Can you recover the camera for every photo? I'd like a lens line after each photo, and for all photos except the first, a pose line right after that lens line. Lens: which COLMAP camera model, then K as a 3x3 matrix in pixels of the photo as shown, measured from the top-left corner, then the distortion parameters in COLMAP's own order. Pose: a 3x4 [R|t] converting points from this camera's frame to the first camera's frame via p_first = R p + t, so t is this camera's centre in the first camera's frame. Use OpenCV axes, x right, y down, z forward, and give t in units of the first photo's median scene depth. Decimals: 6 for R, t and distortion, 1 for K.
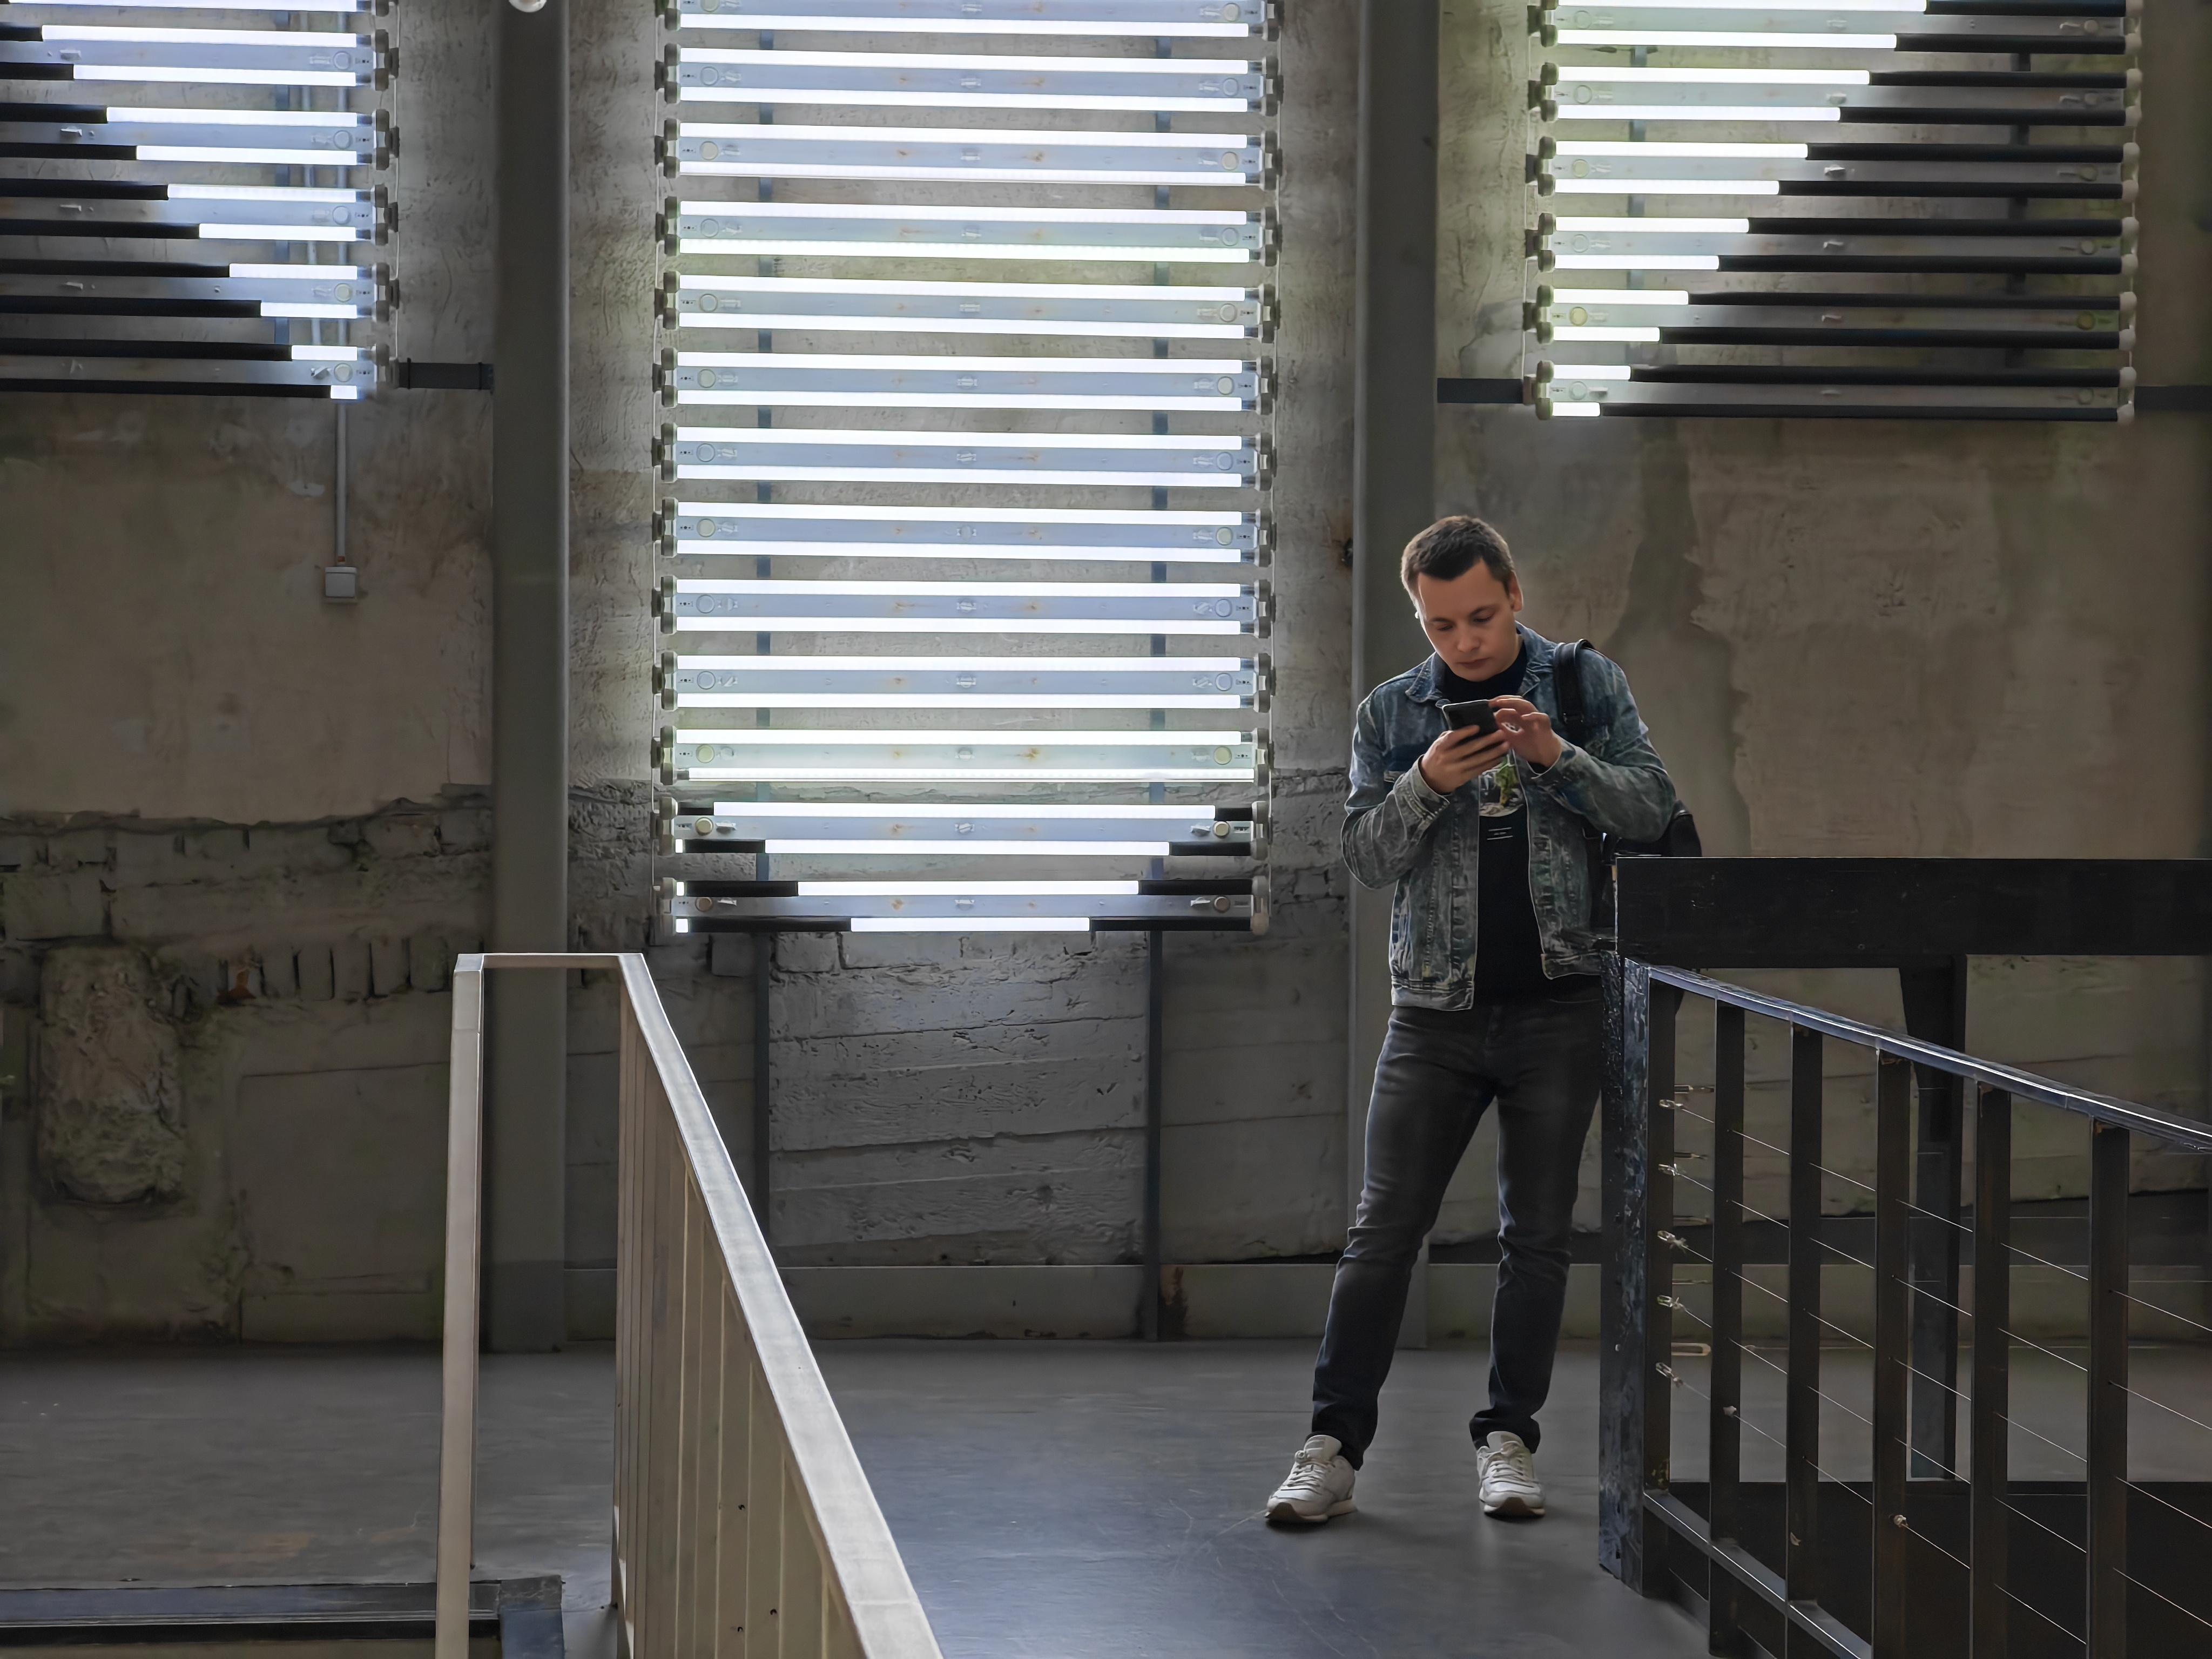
lens RADIAL K [[6046.9, 0, 1108.5], [0, 6046.9, 830.6], [0, 0, 1]] dist [0.330738, 0.000000]
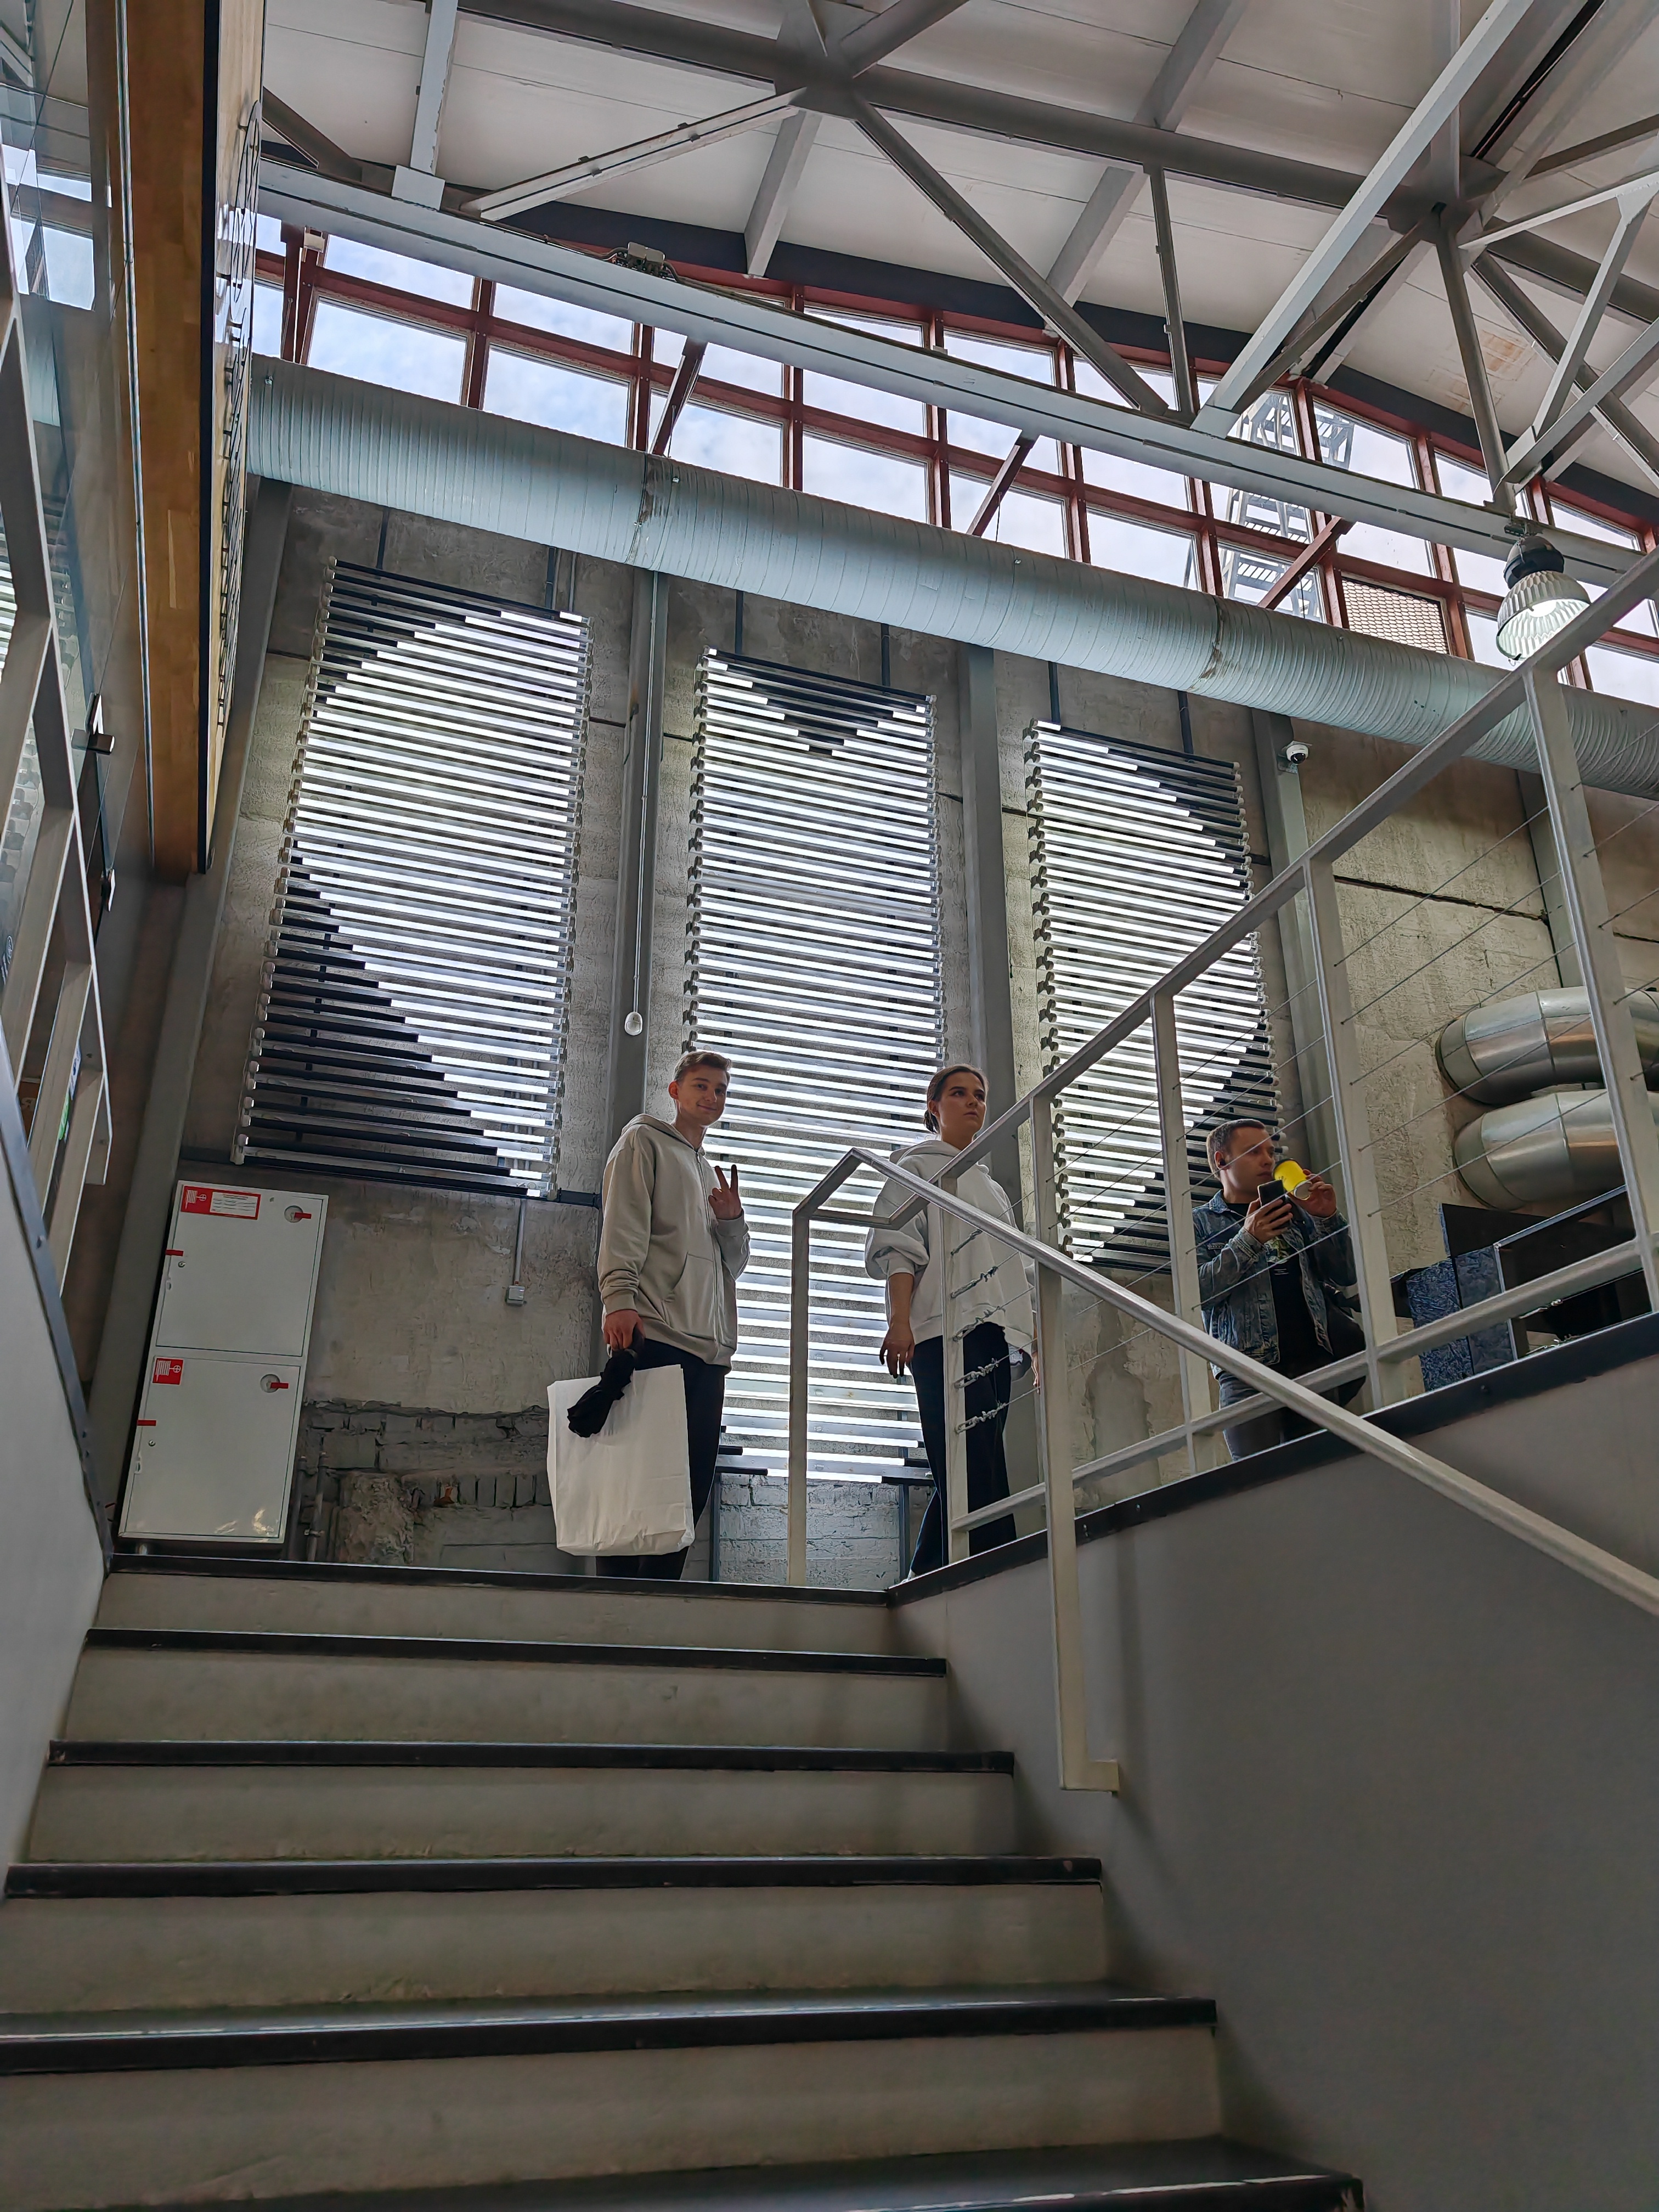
lens RADIAL K [[1700.6, 0, 823.1], [0, 1700.6, 1096.7], [0, 0, 1]] dist [0.059308, 0.000820]
pose [[0.971912, 0.091018, 0.217030, -0.155513], [0.012428, 0.901051, -0.433535, 0.145424], [-0.235015, 0.424055, 0.874611, 0.456012]]
